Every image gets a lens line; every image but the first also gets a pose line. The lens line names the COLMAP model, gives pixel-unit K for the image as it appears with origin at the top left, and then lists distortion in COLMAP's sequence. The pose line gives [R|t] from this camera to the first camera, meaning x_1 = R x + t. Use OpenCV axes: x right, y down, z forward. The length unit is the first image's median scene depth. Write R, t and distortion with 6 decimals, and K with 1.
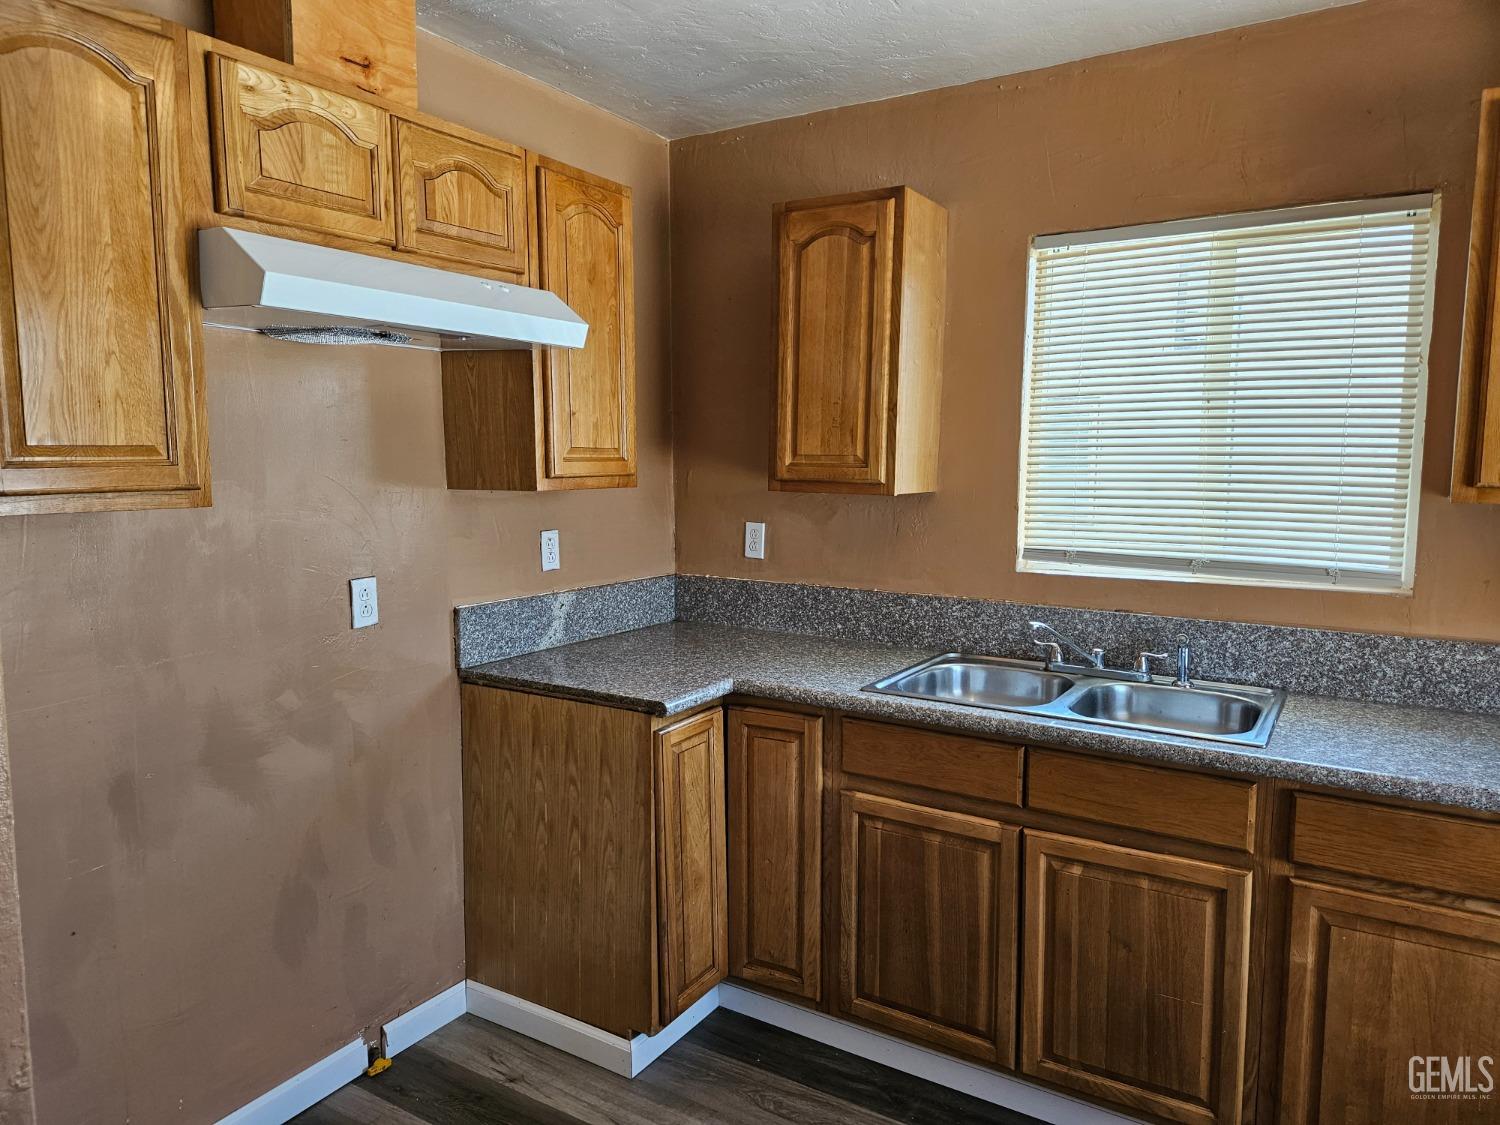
lens RADIAL K [[1004.5, 0, 745.9], [0, 1004.5, 566.1], [0, 0, 1]] dist [0.083828, -0.080628]
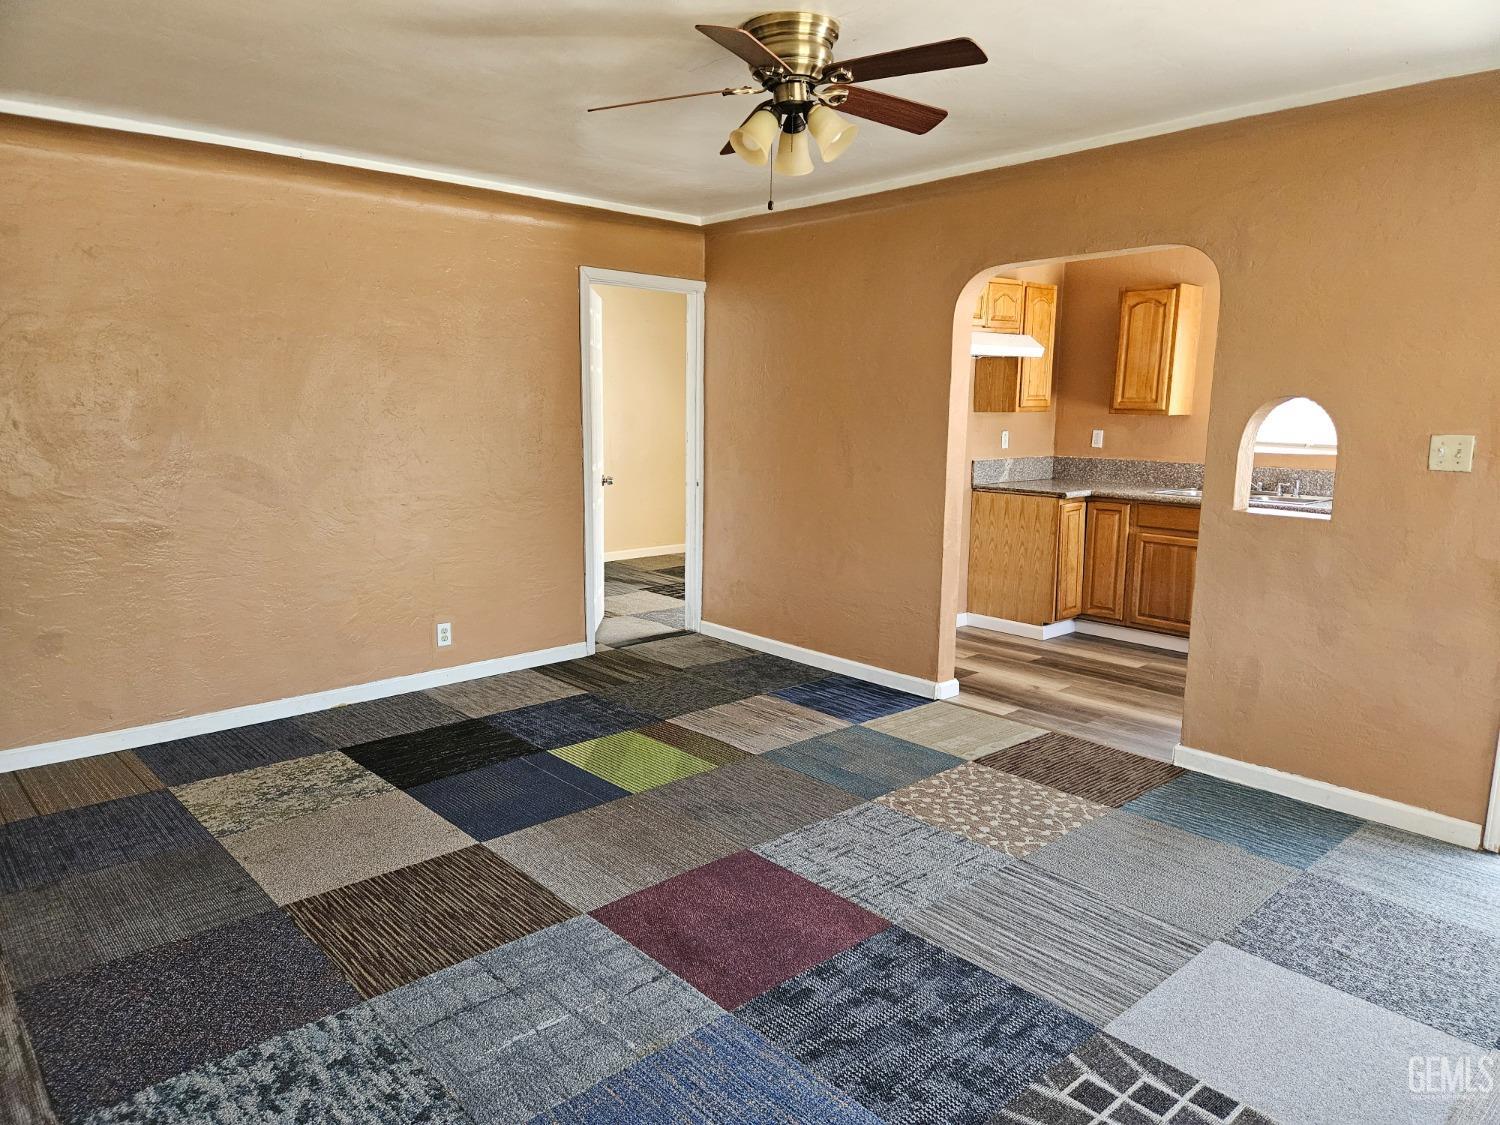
lens RADIAL K [[1004.5, 0, 745.9], [0, 1004.5, 566.1], [0, 0, 1]] dist [0.083828, -0.080628]
pose [[0.963382, 0.048257, -0.263755, -0.166841], [-0.033672, 0.997658, 0.059544, 0.182053], [0.266010, -0.048482, 0.962750, -1.645110]]
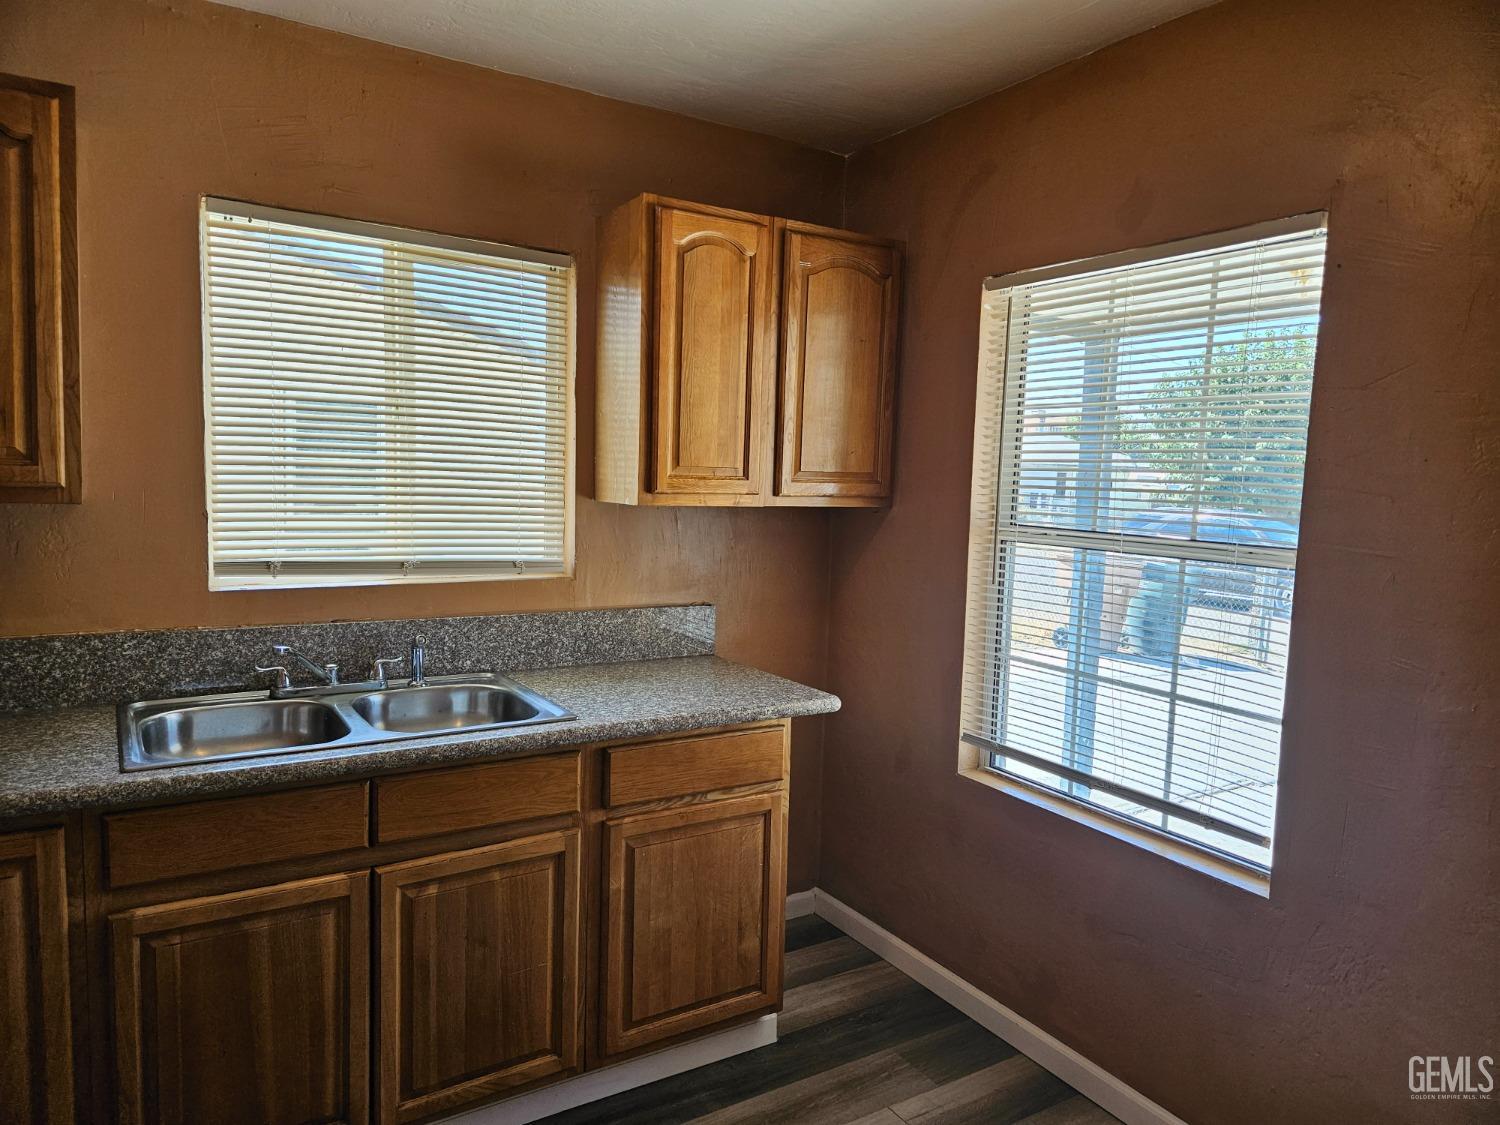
lens RADIAL K [[1004.5, 0, 745.9], [0, 1004.5, 566.1], [0, 0, 1]] dist [0.083828, -0.080628]
pose [[0.434320, -0.077193, 0.897445, -0.338063], [0.065995, 0.996370, 0.053764, -0.035512], [-0.898338, 0.035876, 0.437837, 0.253718]]
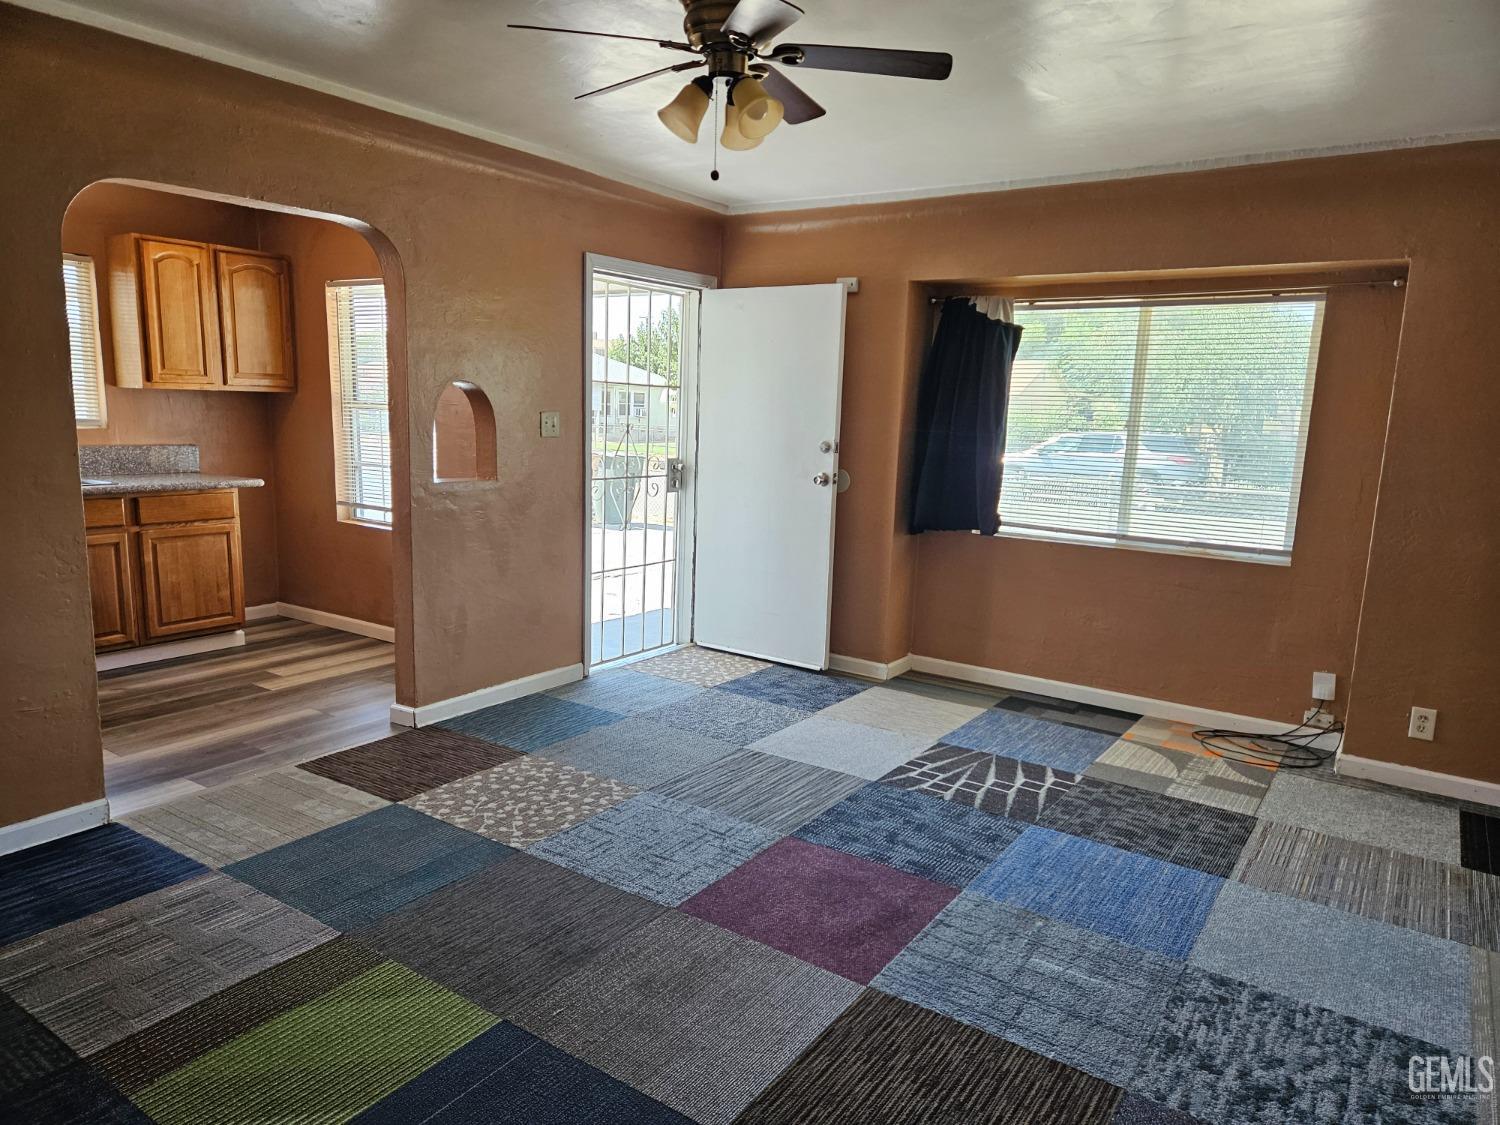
lens RADIAL K [[999.4, 0, 758.3], [0, 999.4, 569.9], [0, 0, 1]] dist [0.087024, -0.081441]
pose [[0.027178, -0.170019, 0.985066, -1.586879], [0.075481, 0.982966, 0.167574, 0.064056], [-0.996777, 0.069799, 0.039548, -0.536973]]
